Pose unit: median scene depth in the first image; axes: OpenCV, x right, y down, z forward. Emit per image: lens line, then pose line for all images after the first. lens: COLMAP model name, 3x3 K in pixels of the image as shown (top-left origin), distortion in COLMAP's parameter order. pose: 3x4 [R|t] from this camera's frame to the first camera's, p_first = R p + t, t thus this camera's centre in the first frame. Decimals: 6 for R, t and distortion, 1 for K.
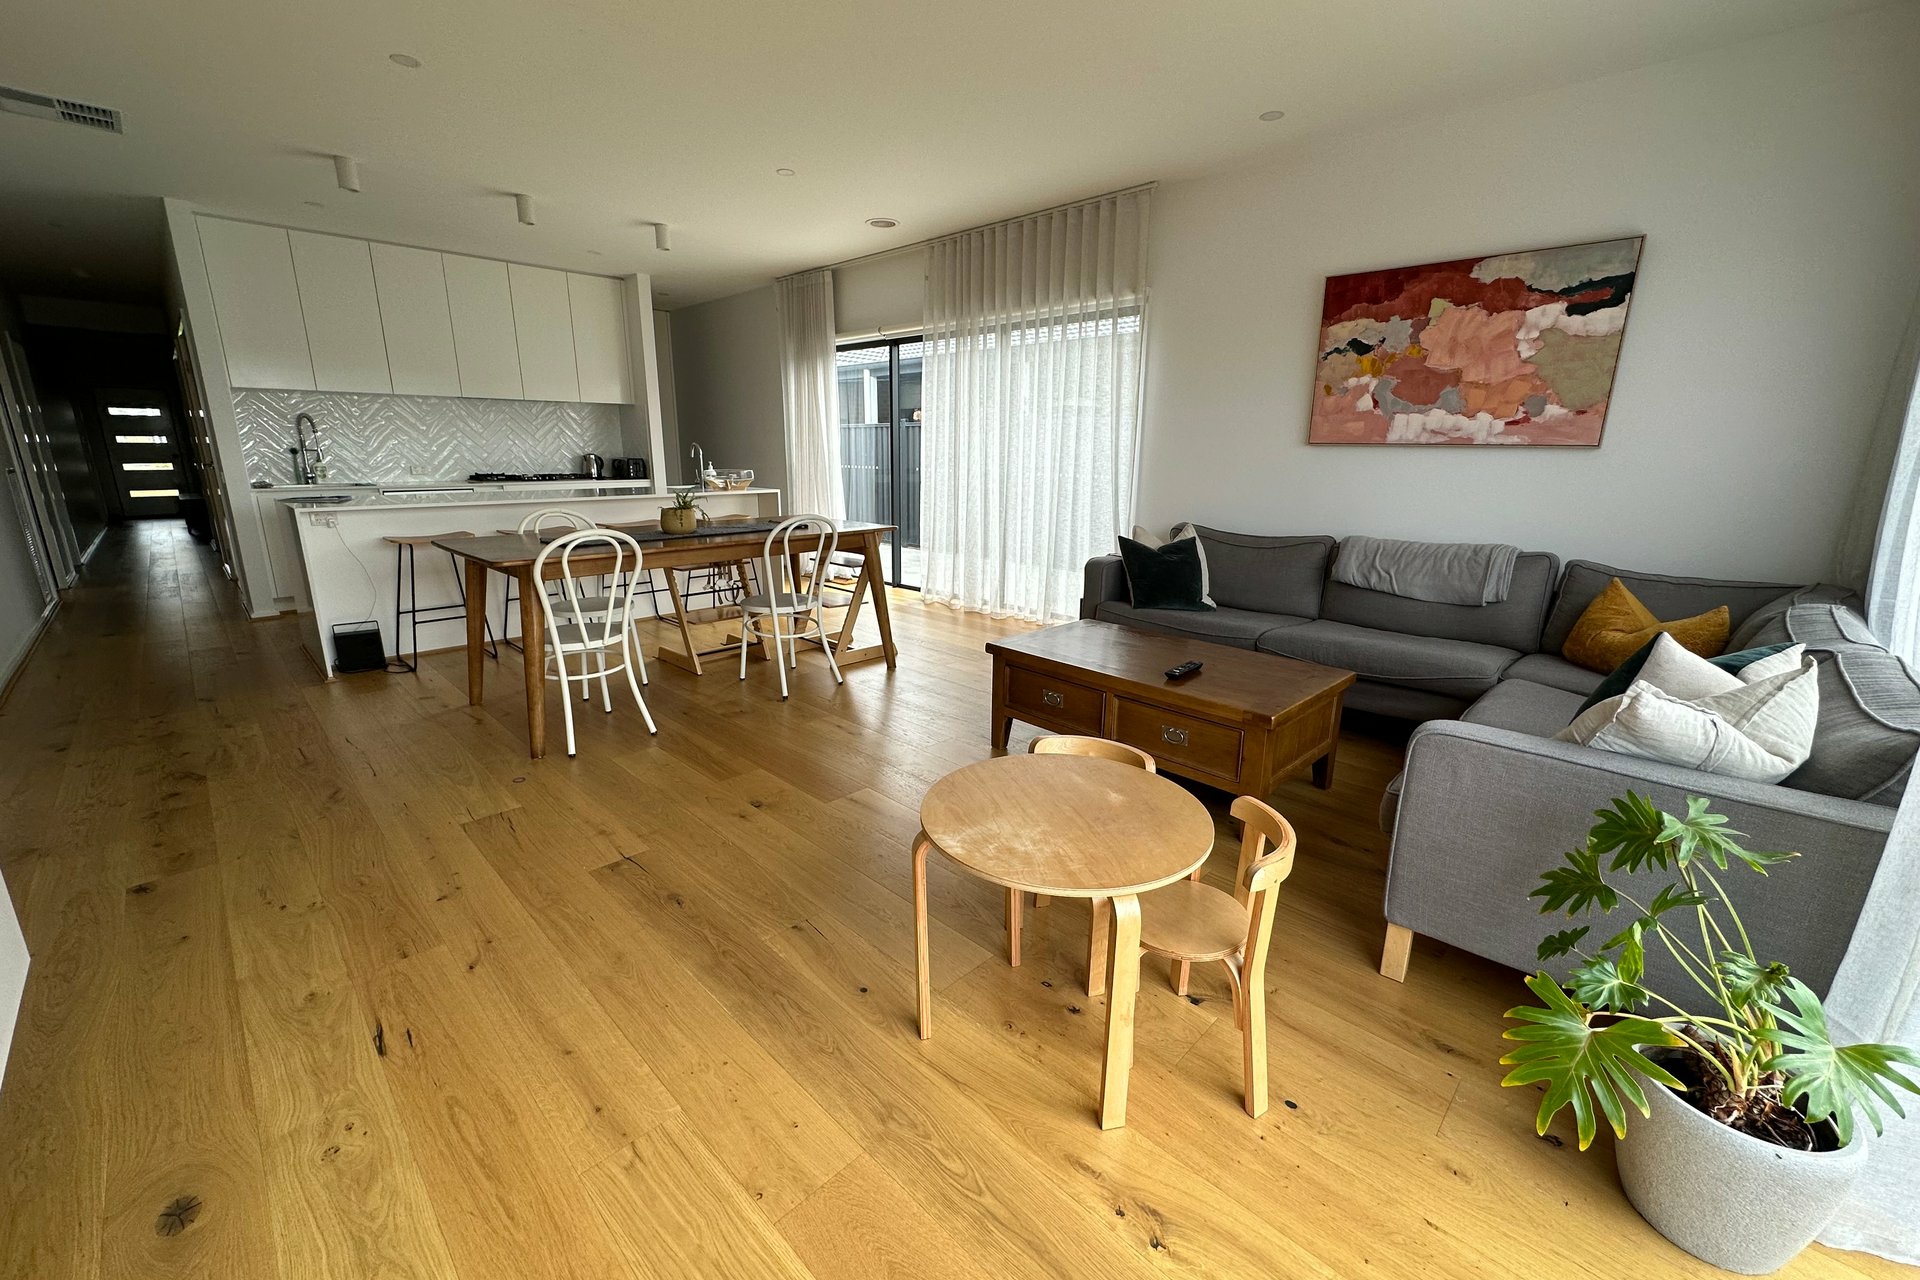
lens RADIAL K [[766.6, 0, 961.6], [0, 766.6, 638.7], [0, 0, 1]] dist [-0.003907, 0.000655]
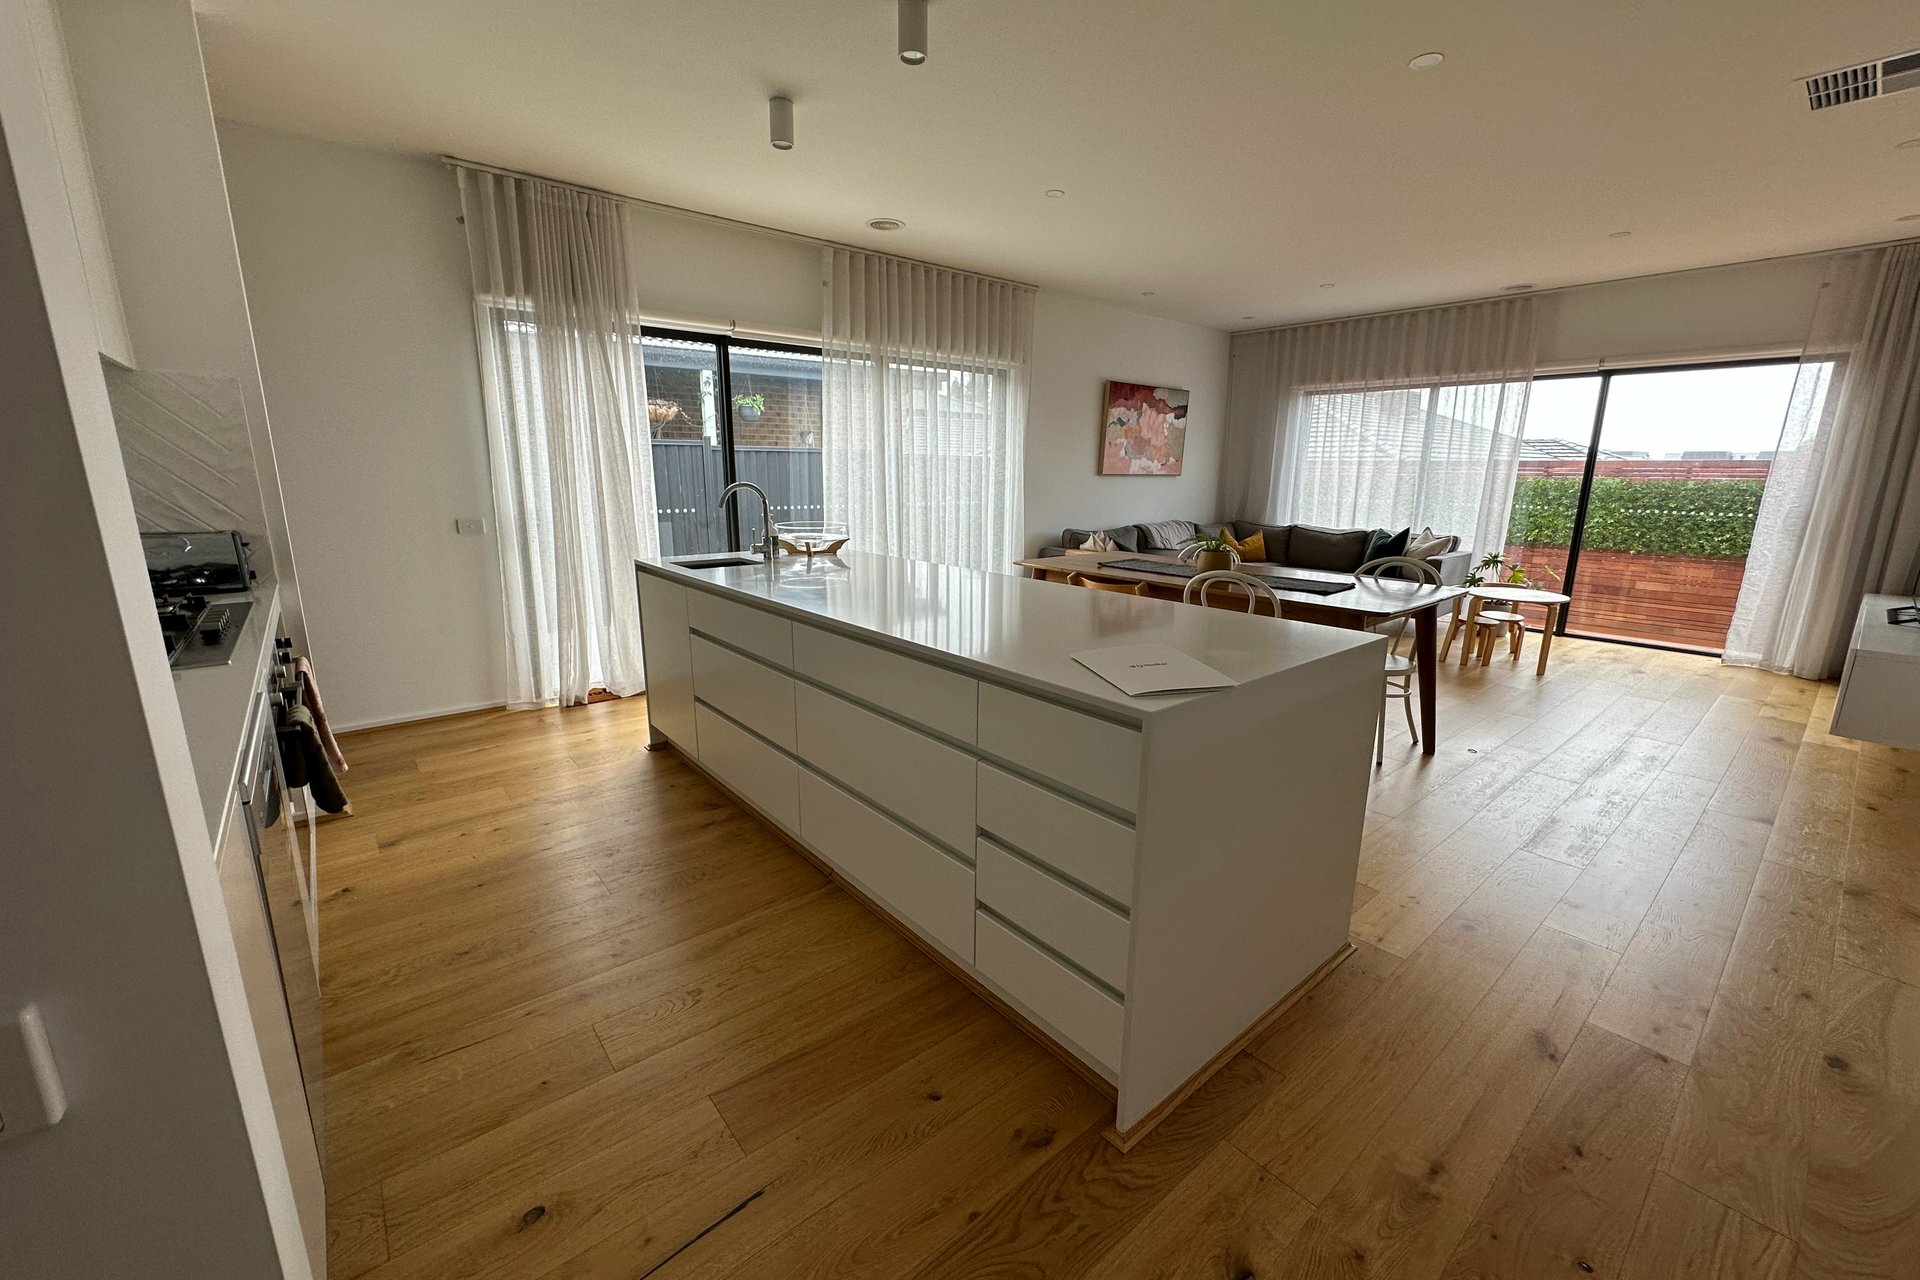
lens RADIAL K [[766.6, 0, 958.3], [0, 766.6, 646.5], [0, 0, 1]] dist [-0.003907, 0.000655]
pose [[0.138575, -0.222770, 0.964972, -1.711318], [0.233463, 0.954260, 0.186771, -0.365118], [-0.962441, 0.199404, 0.184245, 1.382104]]
